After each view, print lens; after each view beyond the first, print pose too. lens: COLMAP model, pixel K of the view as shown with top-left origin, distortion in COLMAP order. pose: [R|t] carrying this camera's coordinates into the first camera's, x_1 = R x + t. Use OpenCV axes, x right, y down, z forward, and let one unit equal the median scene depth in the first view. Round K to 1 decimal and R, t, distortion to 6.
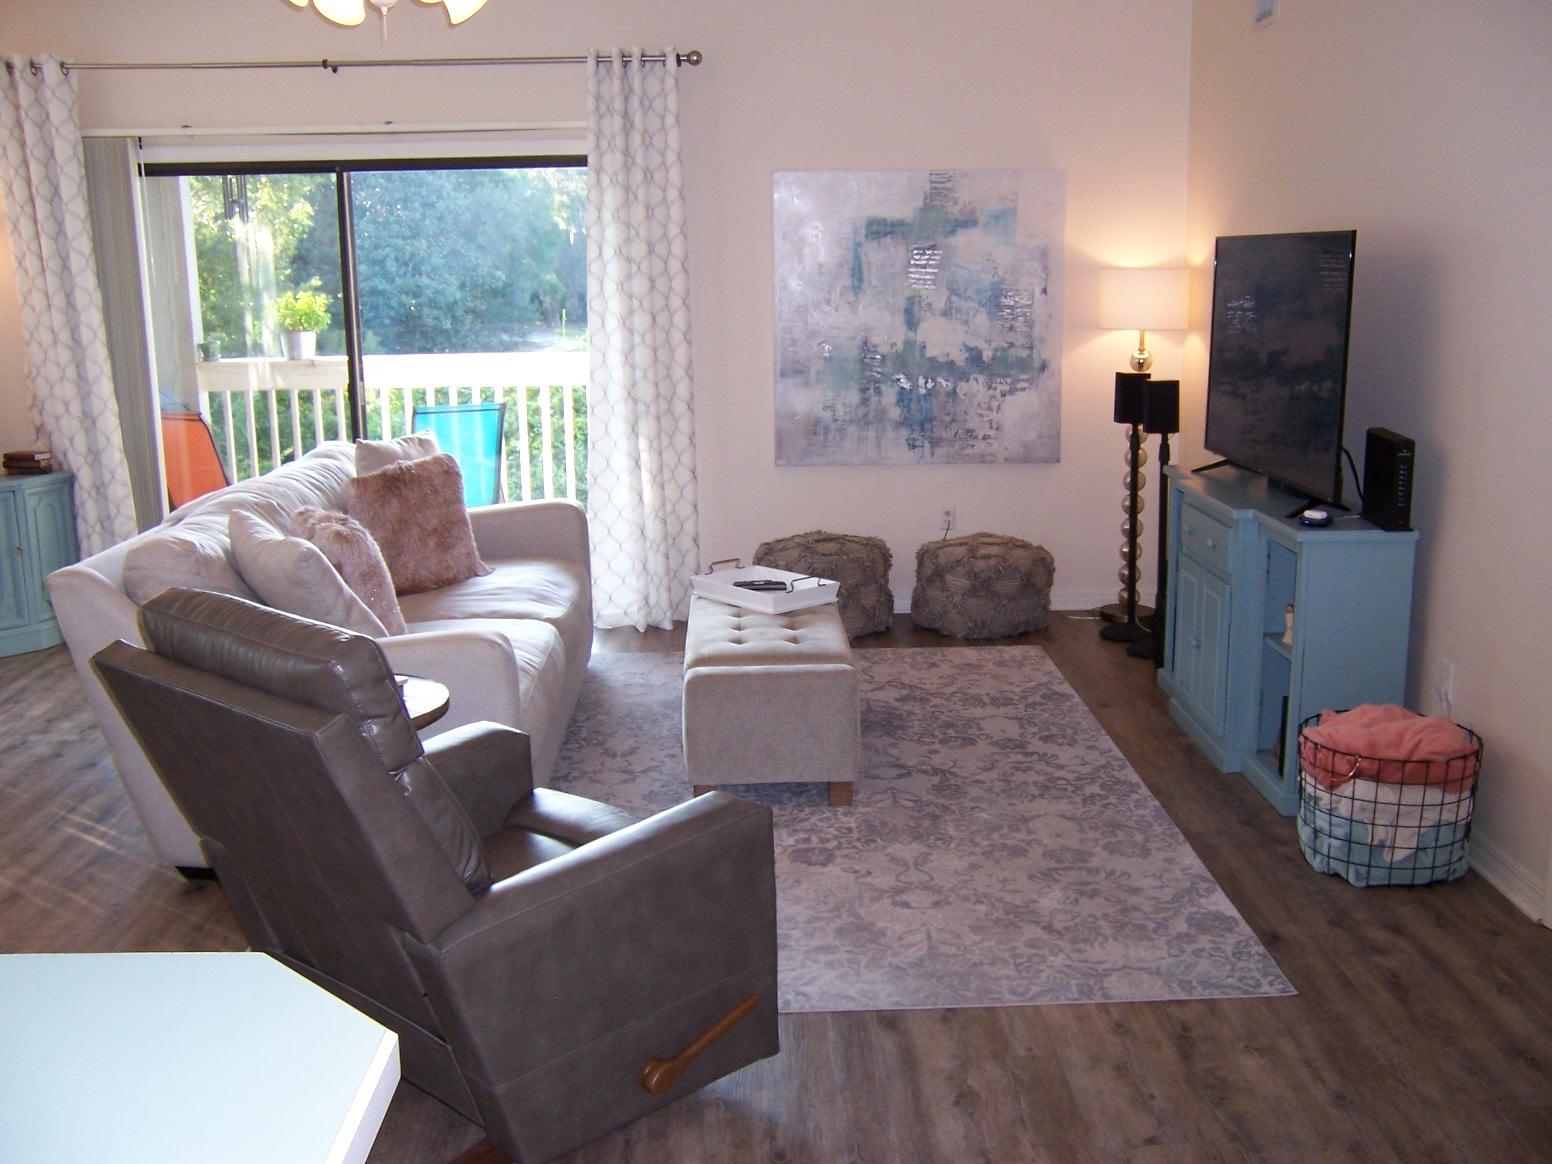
lens RADIAL K [[1515.8, 0, 772.8], [0, 1515.8, 590.0], [0, 0, 1]] dist [-0.075744, 0.000000]
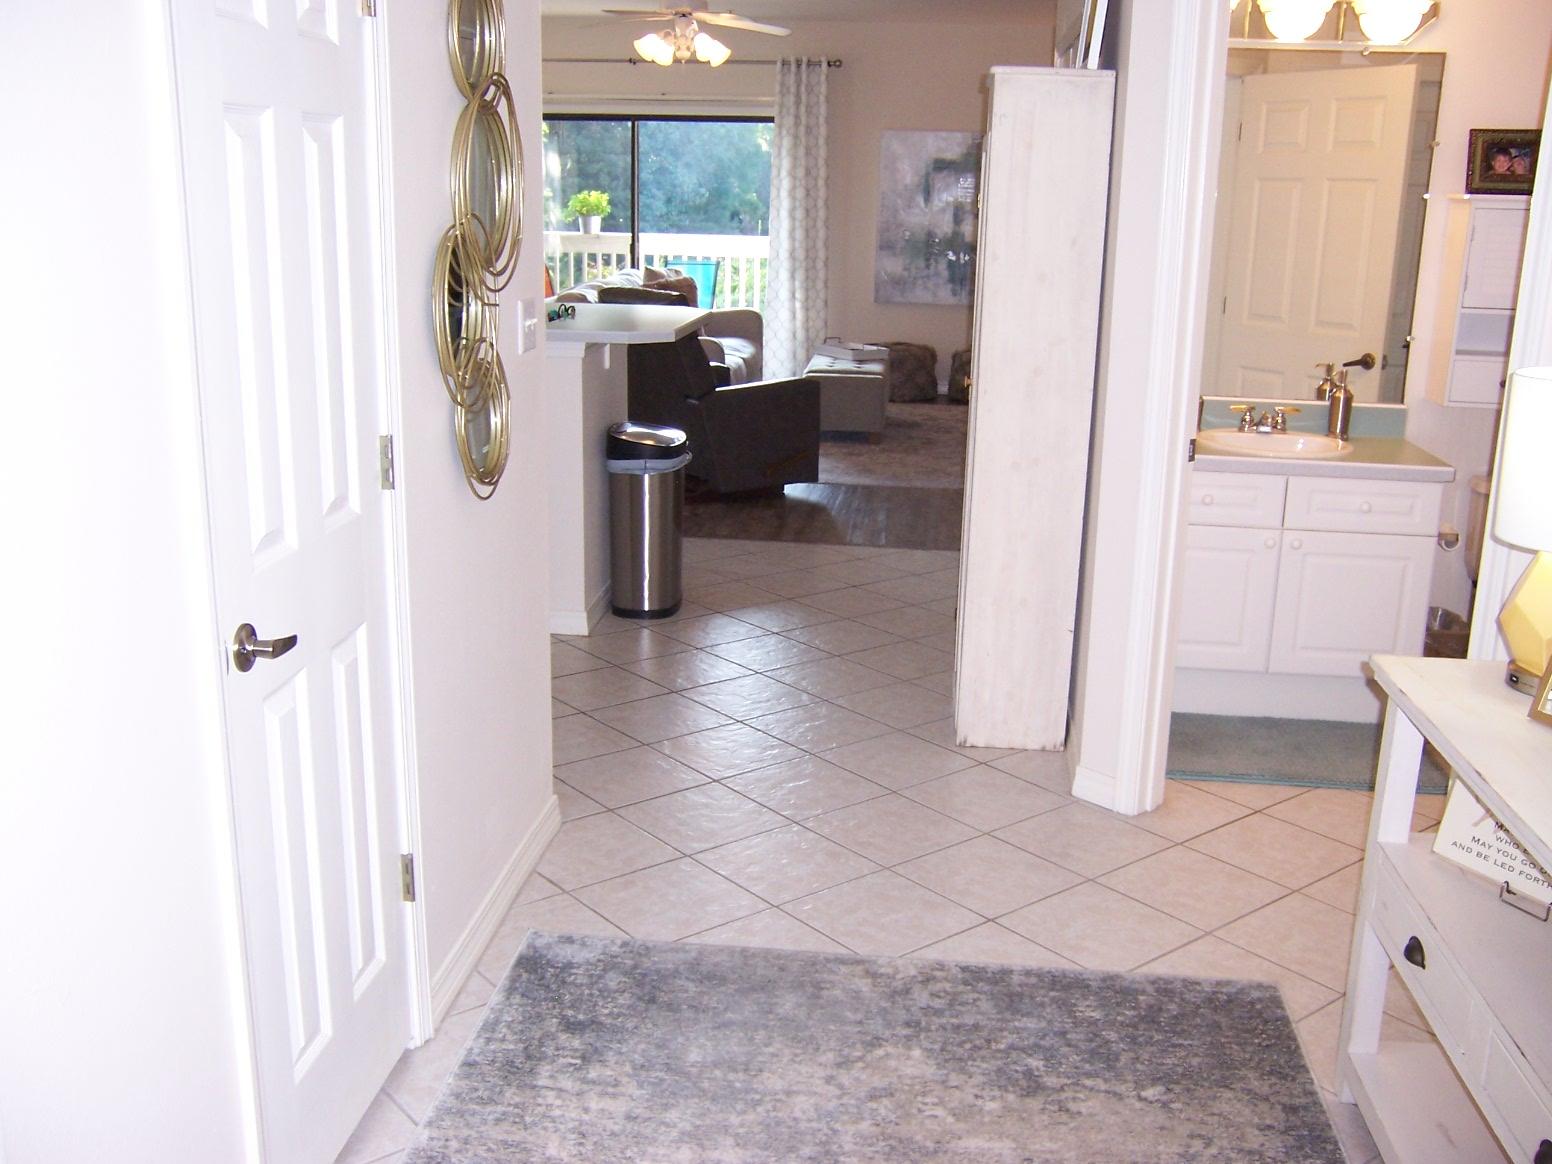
lens RADIAL K [[1515.8, 0, 788.6], [0, 1515.8, 579.4], [0, 0, 1]] dist [-0.075744, 0.000000]
pose [[0.992281, 0.062942, -0.106853, 0.111252], [-0.058577, 0.997334, 0.043517, 0.166464], [0.109307, -0.036922, 0.993322, -0.739842]]
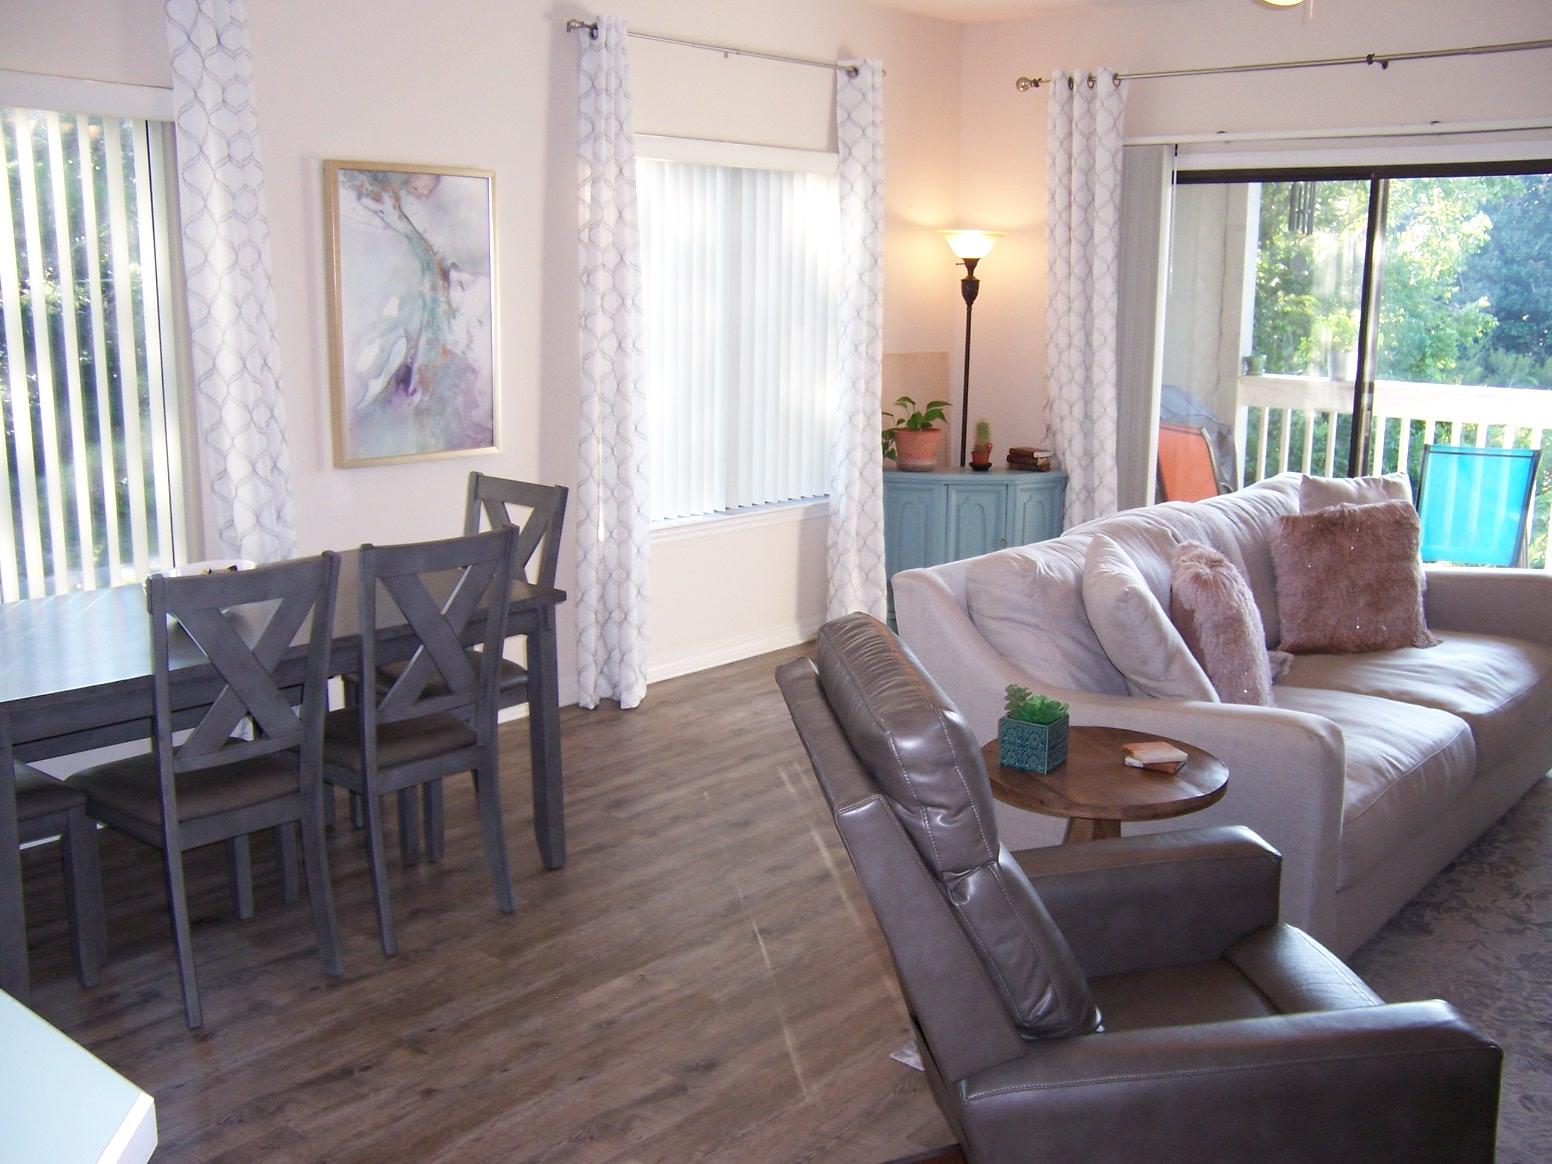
lens RADIAL K [[1515.8, 0, 776.8], [0, 1515.8, 569.6], [0, 0, 1]] dist [-0.075744, 0.000000]
pose [[0.742790, 0.145787, -0.653459, 0.069557], [-0.159750, 0.986407, 0.038479, -0.022063], [0.650187, 0.075808, 0.755983, 0.094527]]
